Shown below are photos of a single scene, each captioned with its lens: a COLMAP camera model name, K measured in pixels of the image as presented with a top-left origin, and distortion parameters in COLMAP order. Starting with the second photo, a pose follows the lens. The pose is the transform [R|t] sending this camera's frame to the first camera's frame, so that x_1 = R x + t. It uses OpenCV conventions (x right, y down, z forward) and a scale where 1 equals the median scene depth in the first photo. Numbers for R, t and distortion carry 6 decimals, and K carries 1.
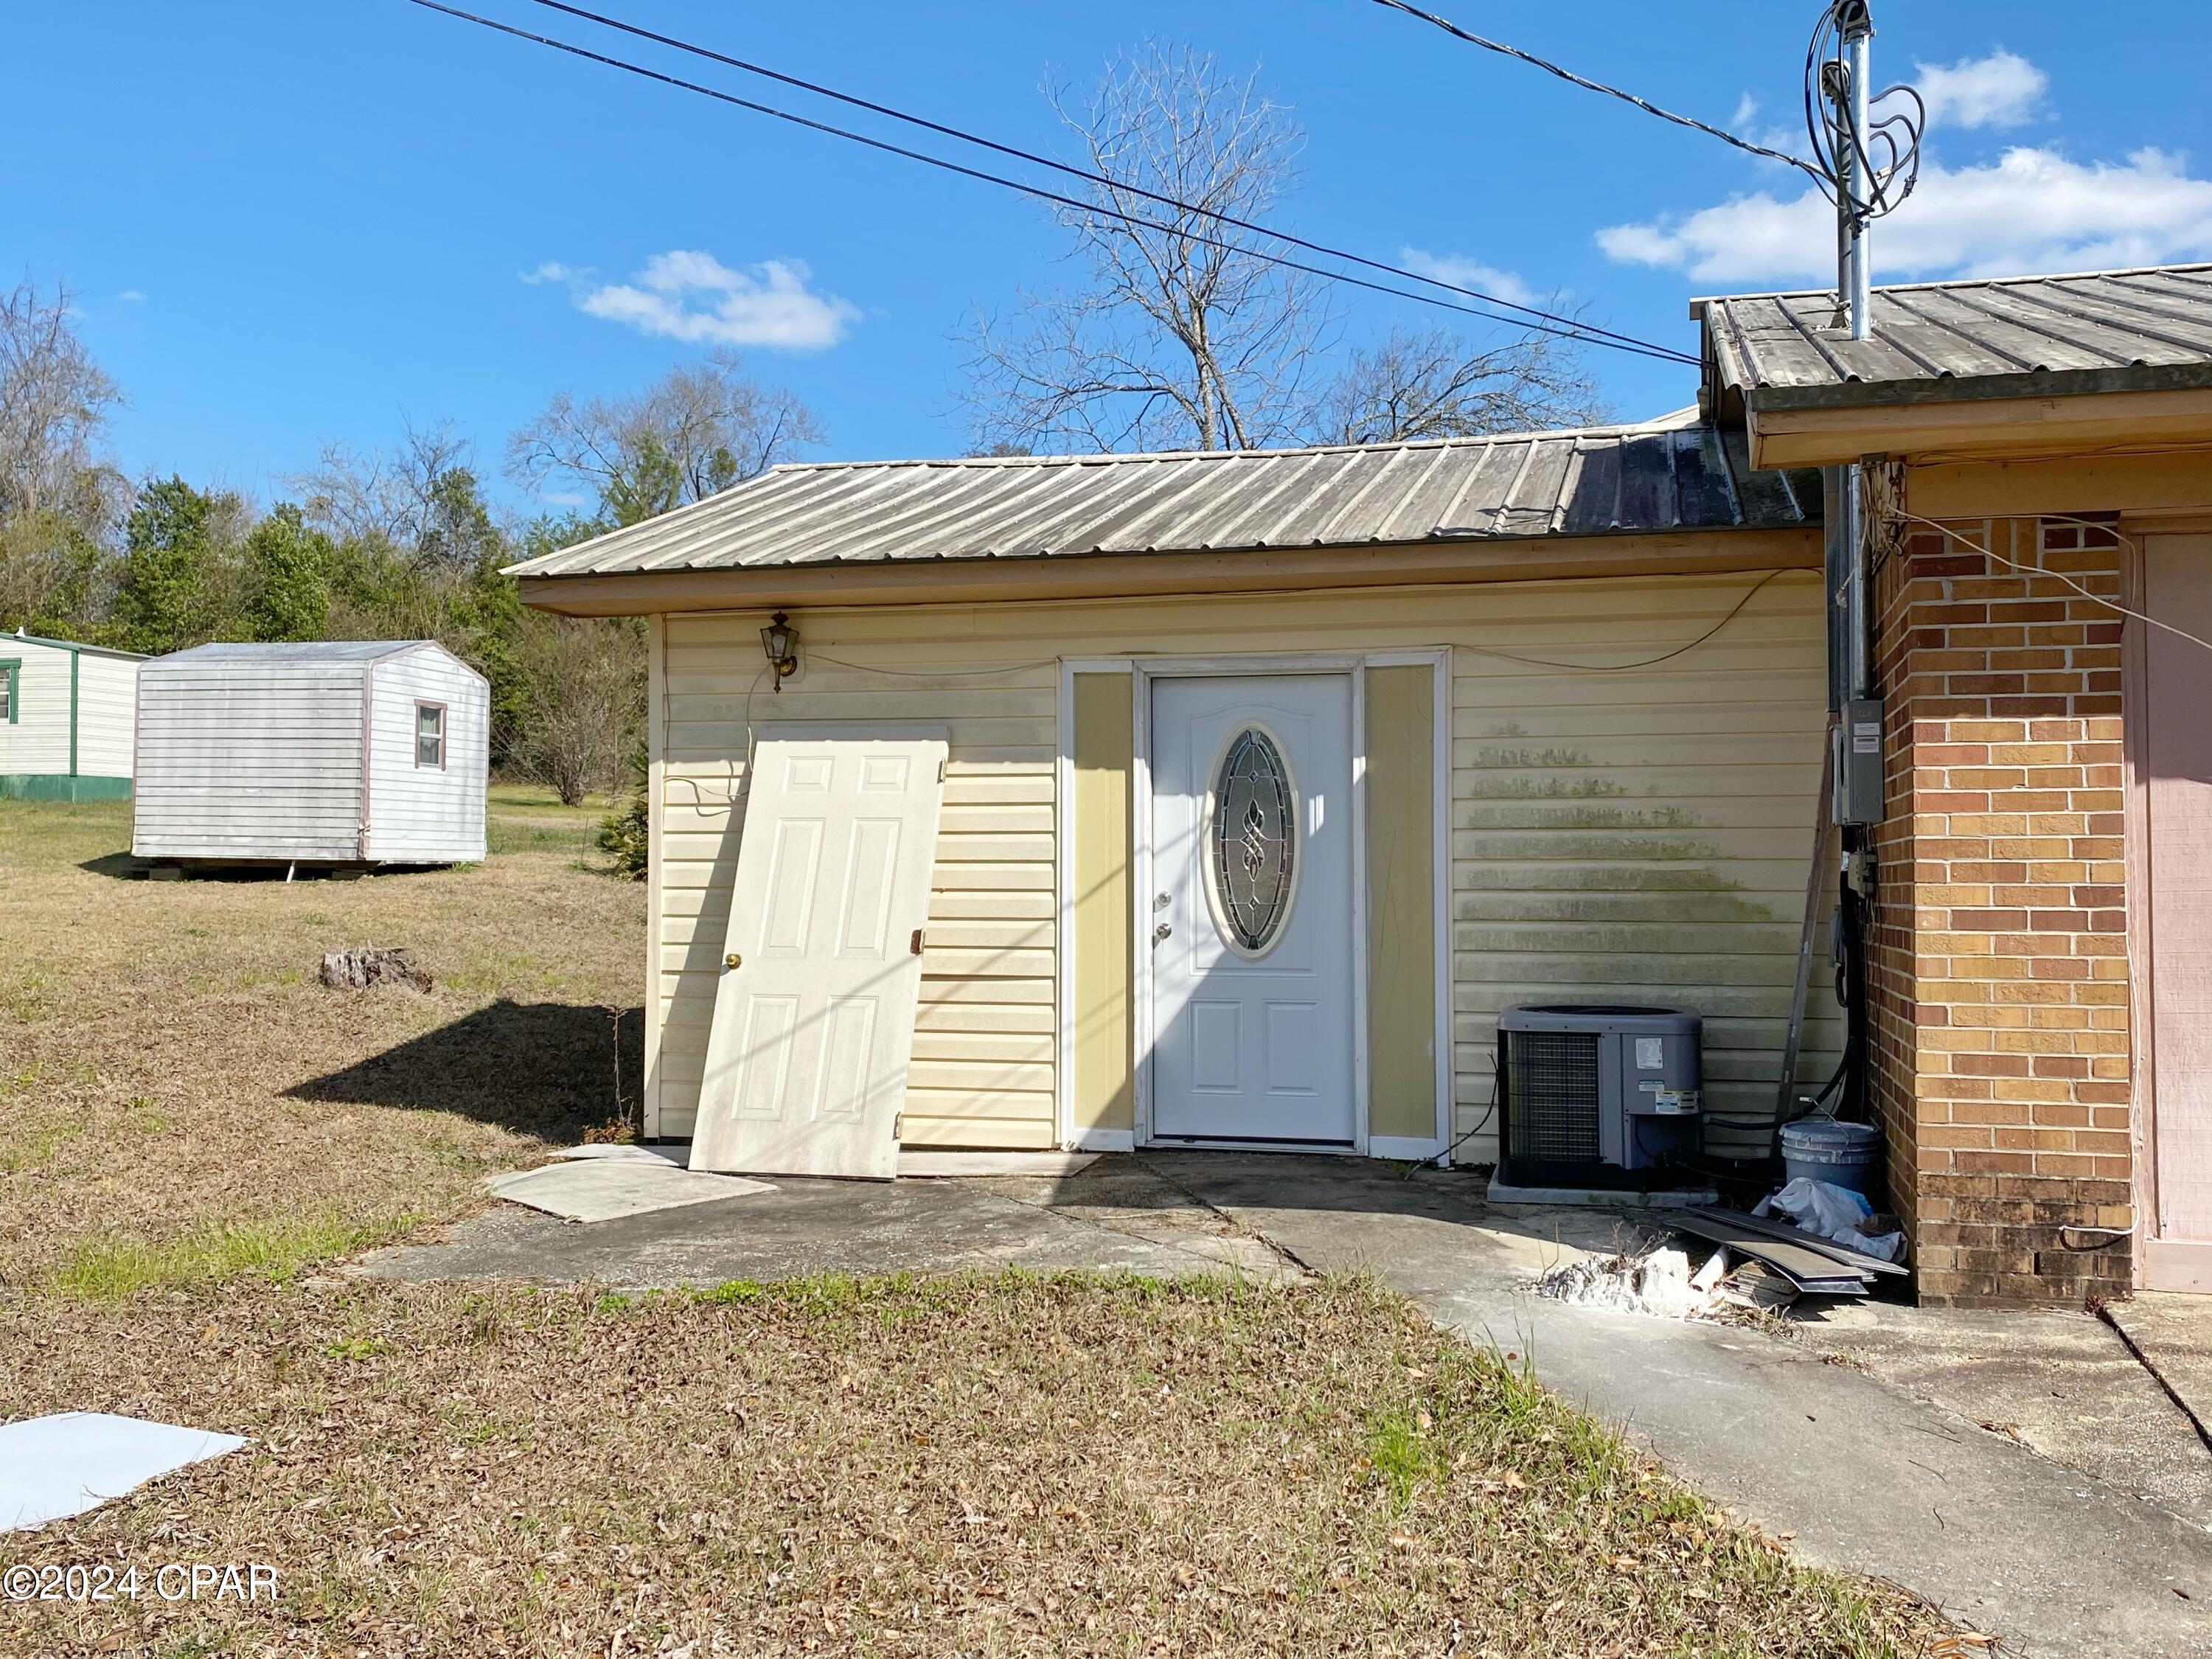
lens RADIAL K [[2028.4, 0, 1106.4], [0, 2028.4, 814.3], [0, 0, 1]] dist [0.095232, -0.196905]
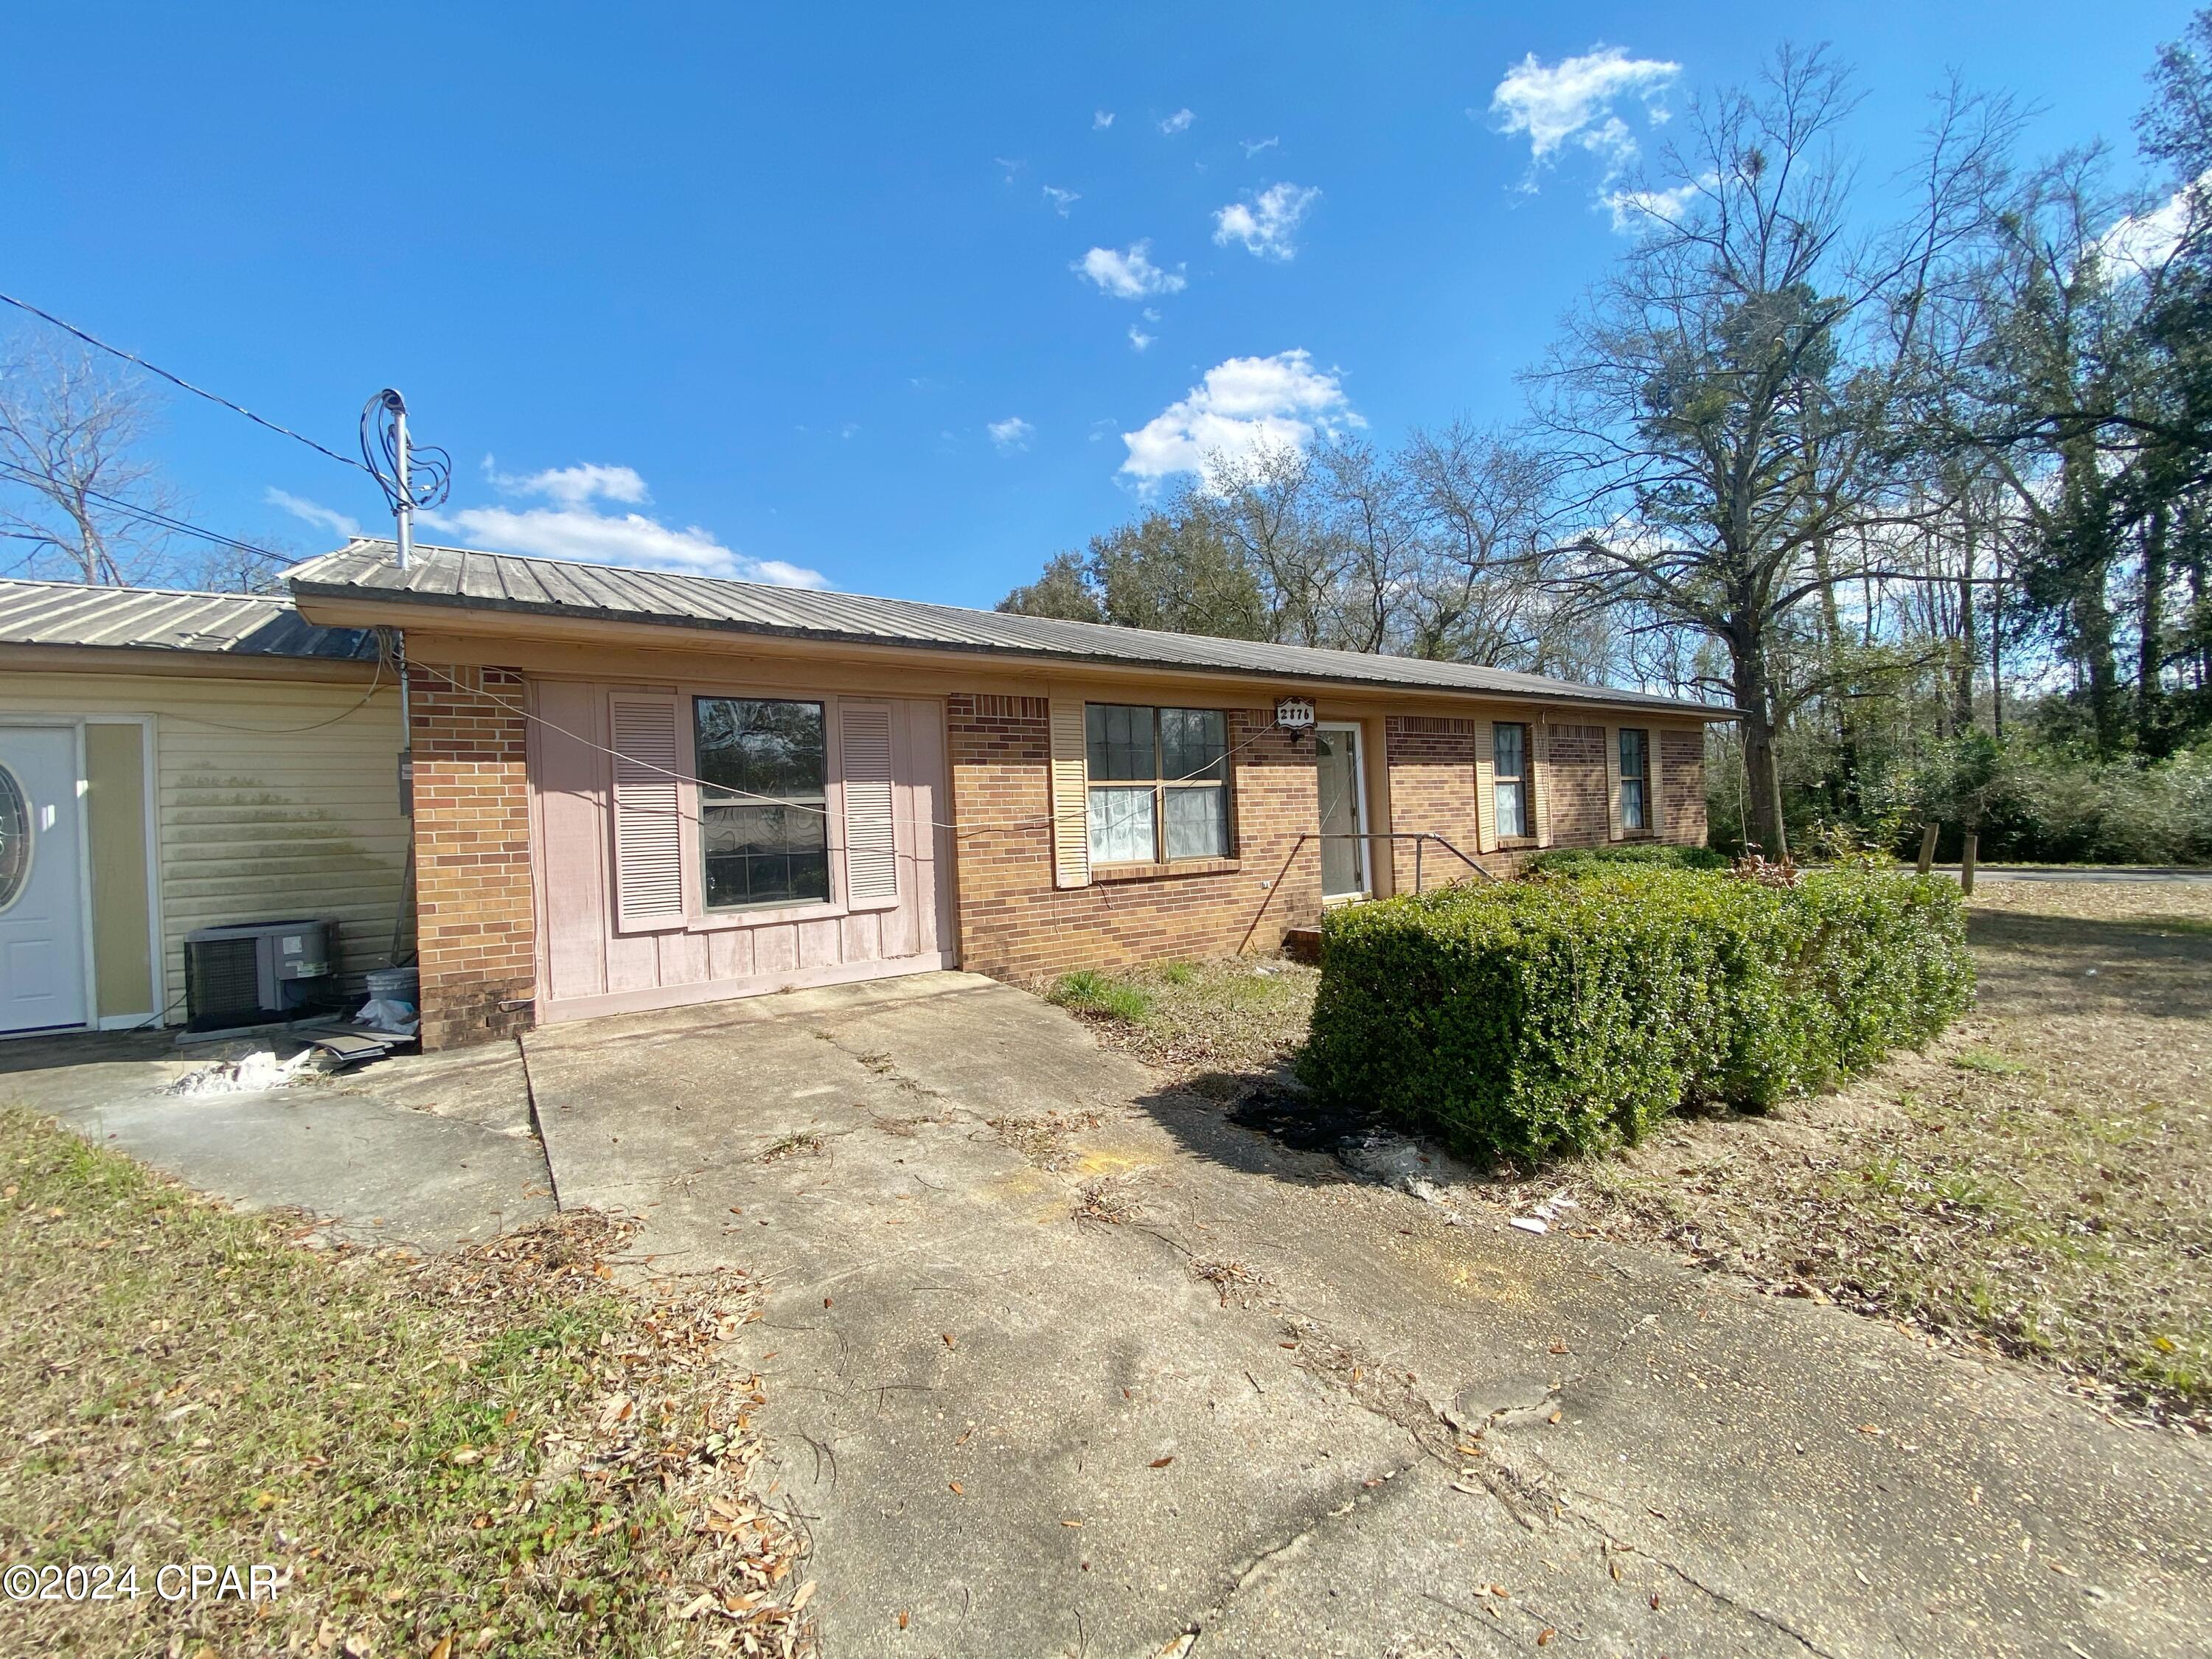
lens RADIAL K [[897.9, 0, 1108.1], [0, 897.9, 823.8], [0, 0, 1]] dist [0.040757, -0.035494]
pose [[0.644934, -0.027116, 0.763757, 0.154790], [0.017835, 0.999632, 0.020430, 0.007797], [-0.764030, 0.000446, 0.645181, -0.086479]]
